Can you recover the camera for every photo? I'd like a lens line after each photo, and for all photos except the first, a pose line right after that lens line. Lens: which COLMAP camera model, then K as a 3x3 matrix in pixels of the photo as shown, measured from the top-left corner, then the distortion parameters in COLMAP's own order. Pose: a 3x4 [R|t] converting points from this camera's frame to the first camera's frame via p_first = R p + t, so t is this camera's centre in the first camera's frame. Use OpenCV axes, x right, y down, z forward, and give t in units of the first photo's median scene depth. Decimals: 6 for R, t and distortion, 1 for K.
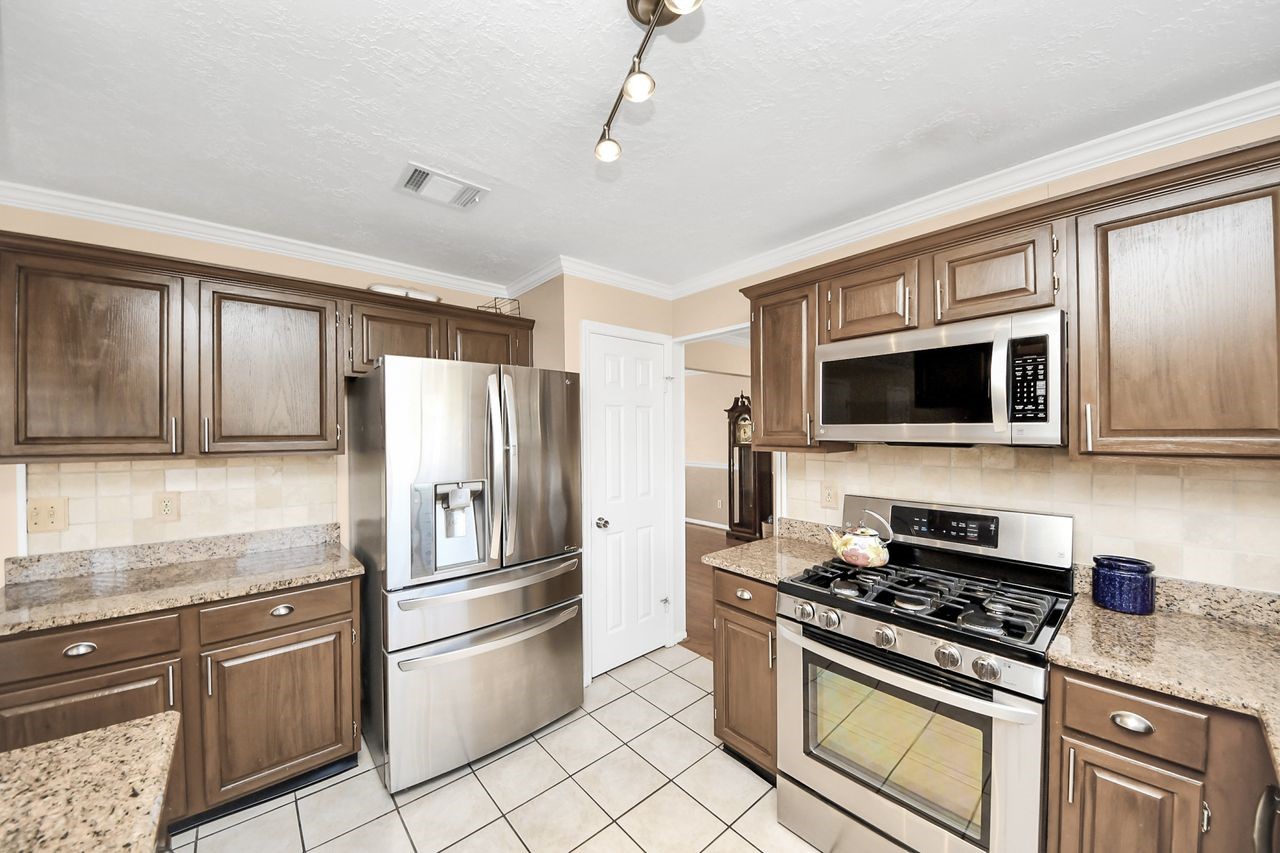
lens RADIAL K [[466.7, 0, 640.0], [0, 466.7, 426.5], [0, 0, 1]] dist [-0.018659, -0.000128]
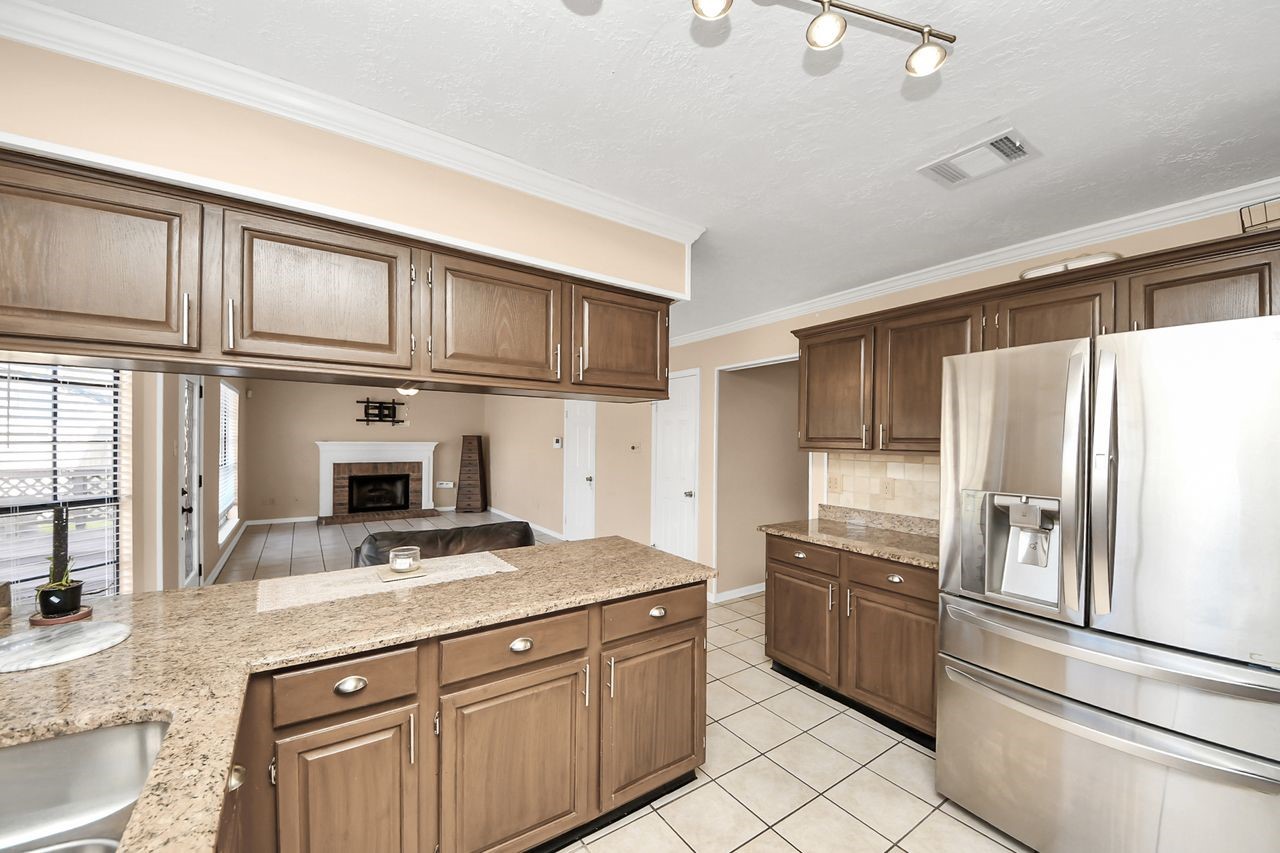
lens RADIAL K [[474.4, 0, 642.4], [0, 474.4, 432.3], [0, 0, 1]] dist [0.001099, -0.000032]
pose [[-0.118563, -0.006941, -0.992922, 0.553233], [0.005831, 0.999953, -0.007687, 0.011344], [0.992929, -0.006701, -0.118517, 0.465830]]
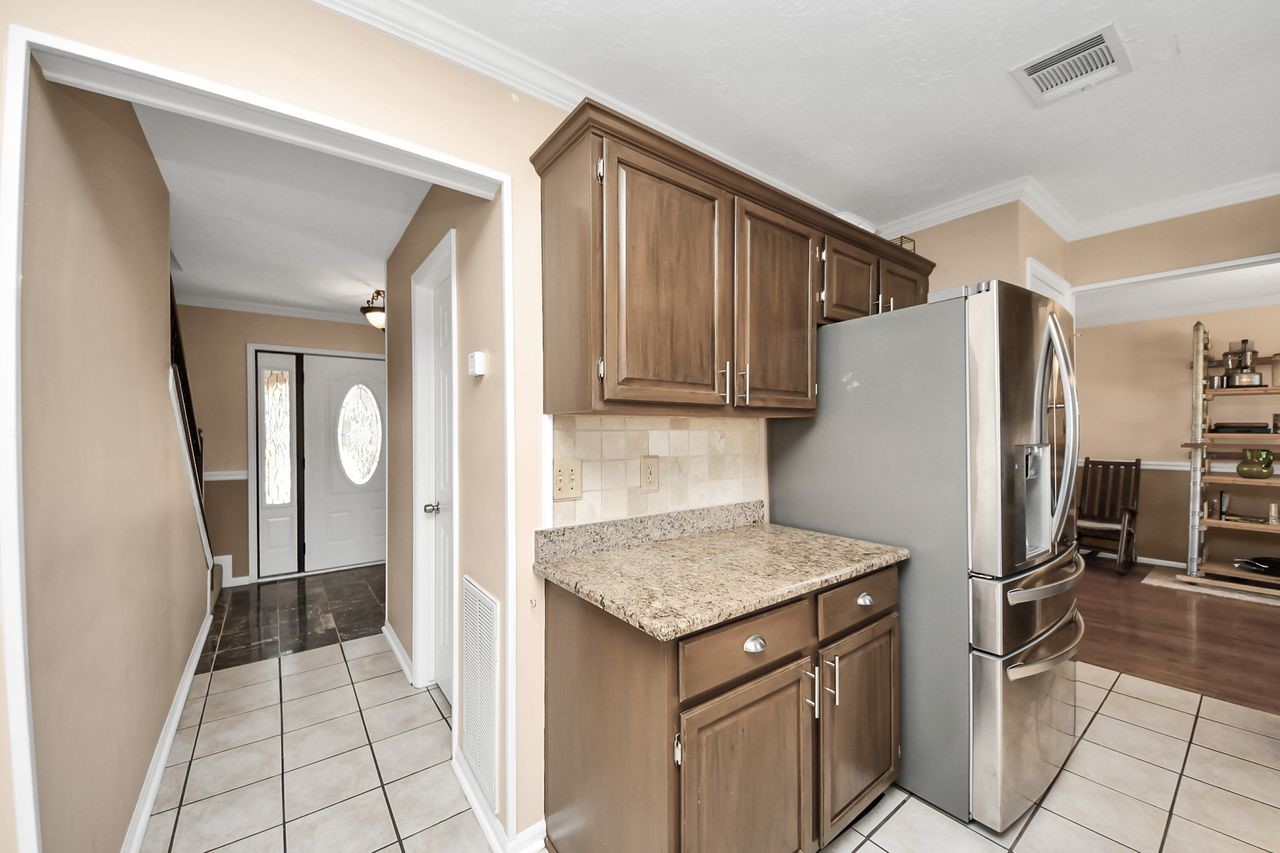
lens RADIAL K [[474.6, 0, 642.9], [0, 474.6, 458.0], [0, 0, 1]] dist [0.000420, -0.000044]
pose [[0.997198, -0.000825, -0.074800, -1.071156], [0.005237, 0.998256, 0.058796, 0.103467], [0.074621, -0.059023, 0.995464, 0.147226]]
